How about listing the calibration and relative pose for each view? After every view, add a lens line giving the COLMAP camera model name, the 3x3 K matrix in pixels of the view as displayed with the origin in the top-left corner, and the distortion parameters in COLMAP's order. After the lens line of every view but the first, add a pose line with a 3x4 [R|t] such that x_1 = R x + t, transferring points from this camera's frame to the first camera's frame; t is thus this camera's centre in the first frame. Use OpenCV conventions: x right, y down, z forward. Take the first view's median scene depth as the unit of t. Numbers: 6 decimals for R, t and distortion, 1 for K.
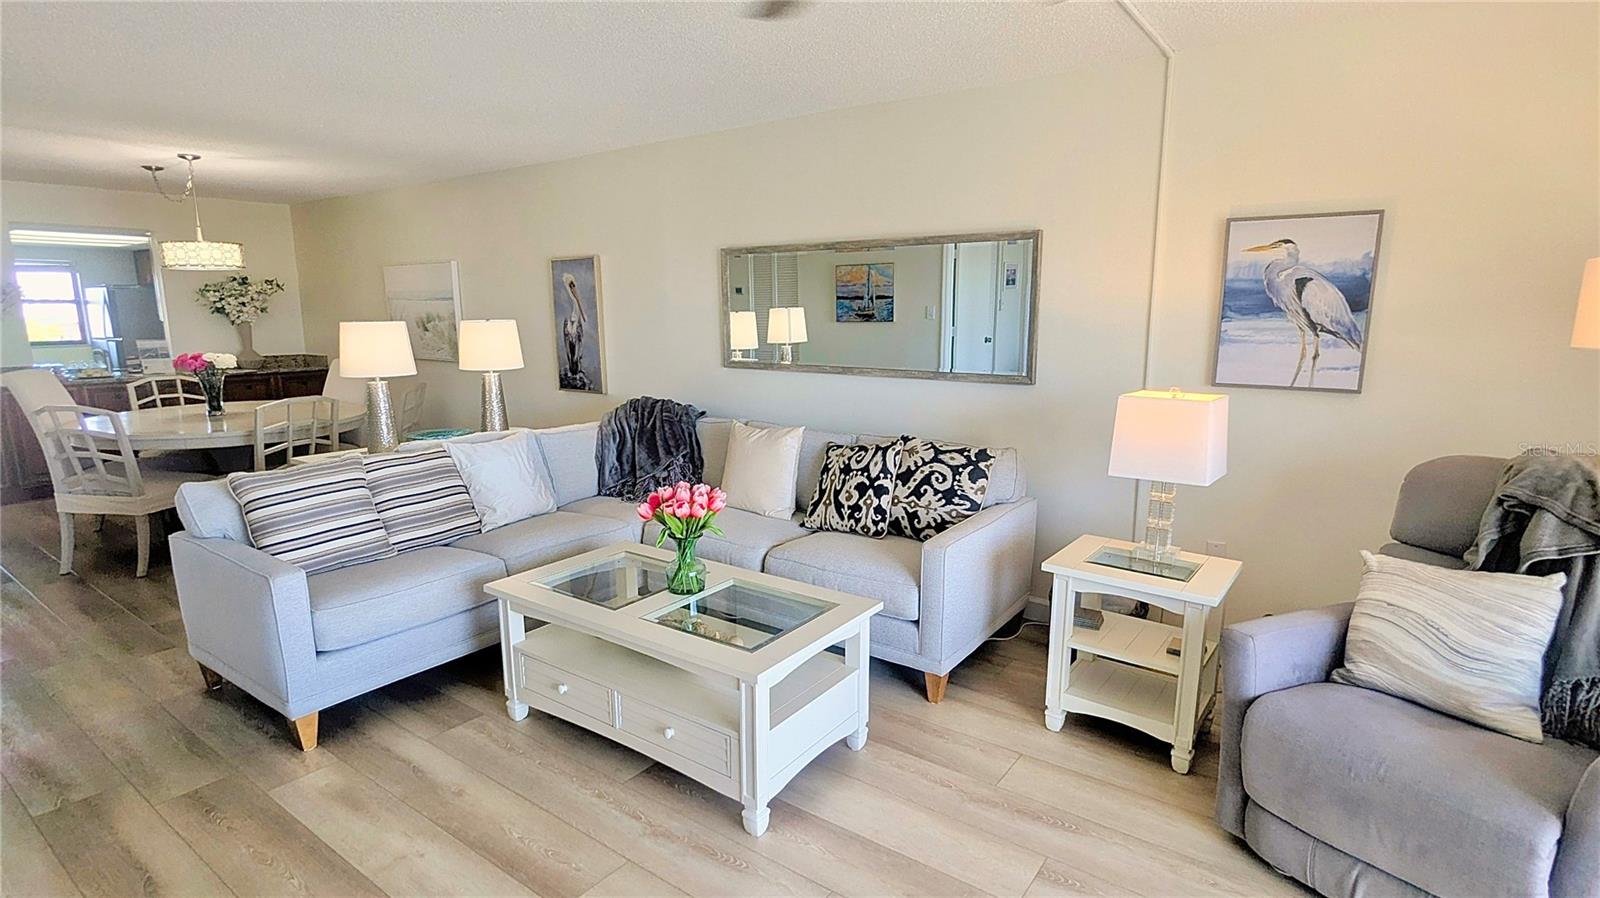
lens RADIAL K [[789.7, 0, 798.3], [0, 789.7, 477.8], [0, 0, 1]] dist [-0.000888, -0.000380]
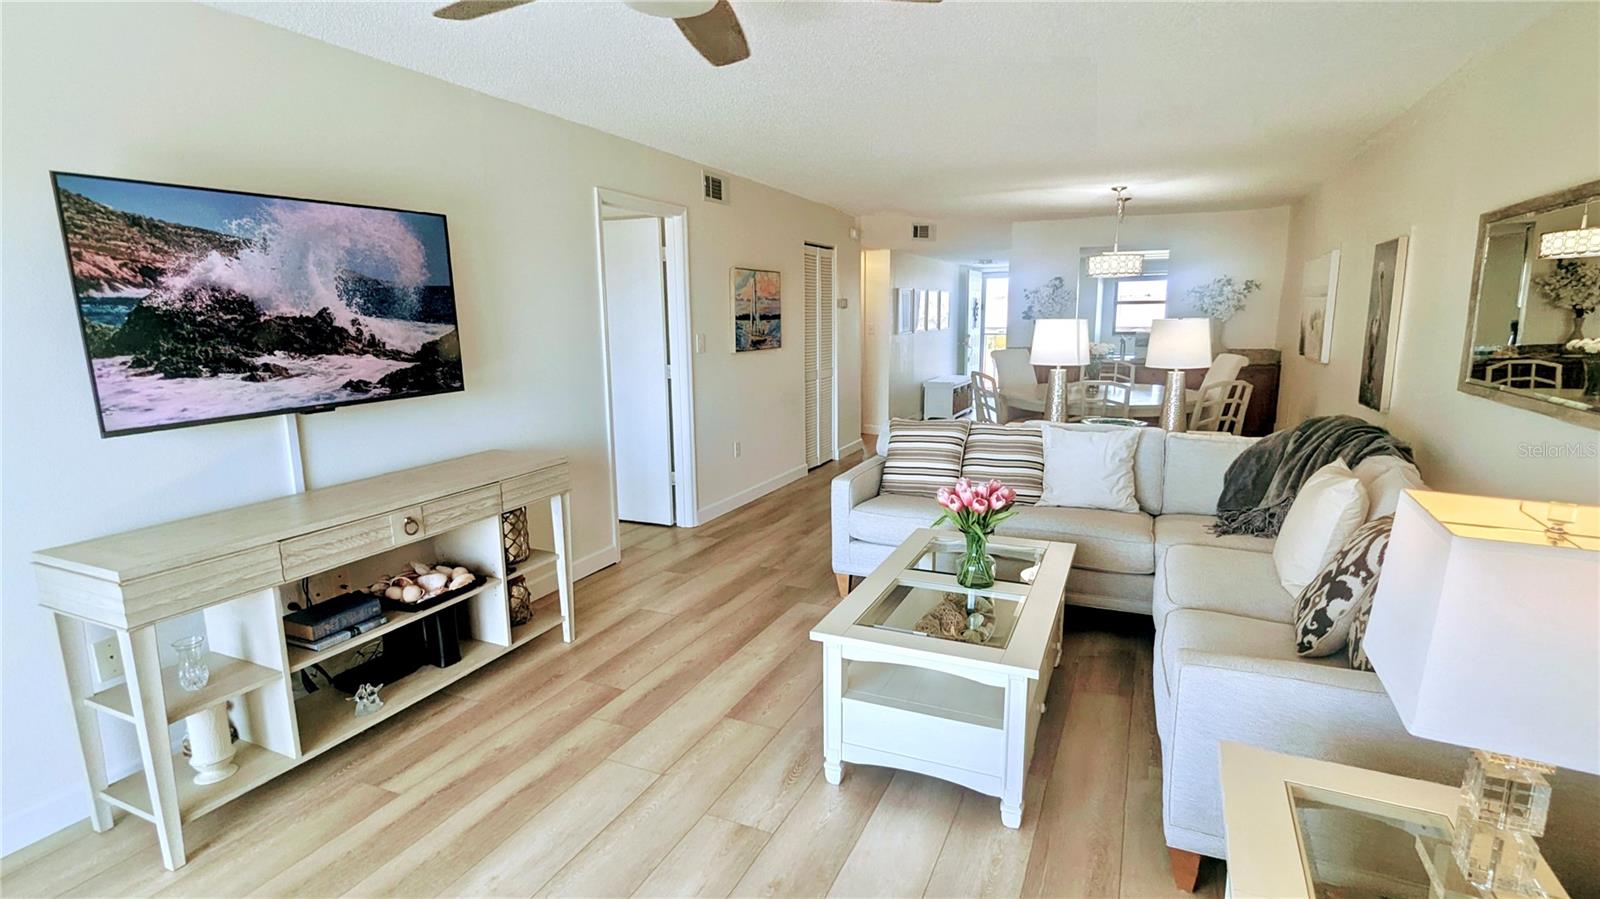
lens RADIAL K [[770.9, 0, 800.0], [0, 770.9, 449.5], [0, 0, 1]] dist [0.003424, -0.000781]
pose [[0.201731, 0.174044, -0.963853, 0.605221], [-0.185416, 0.973077, 0.136902, -0.101261], [0.961730, 0.151097, 0.228570, 0.407641]]
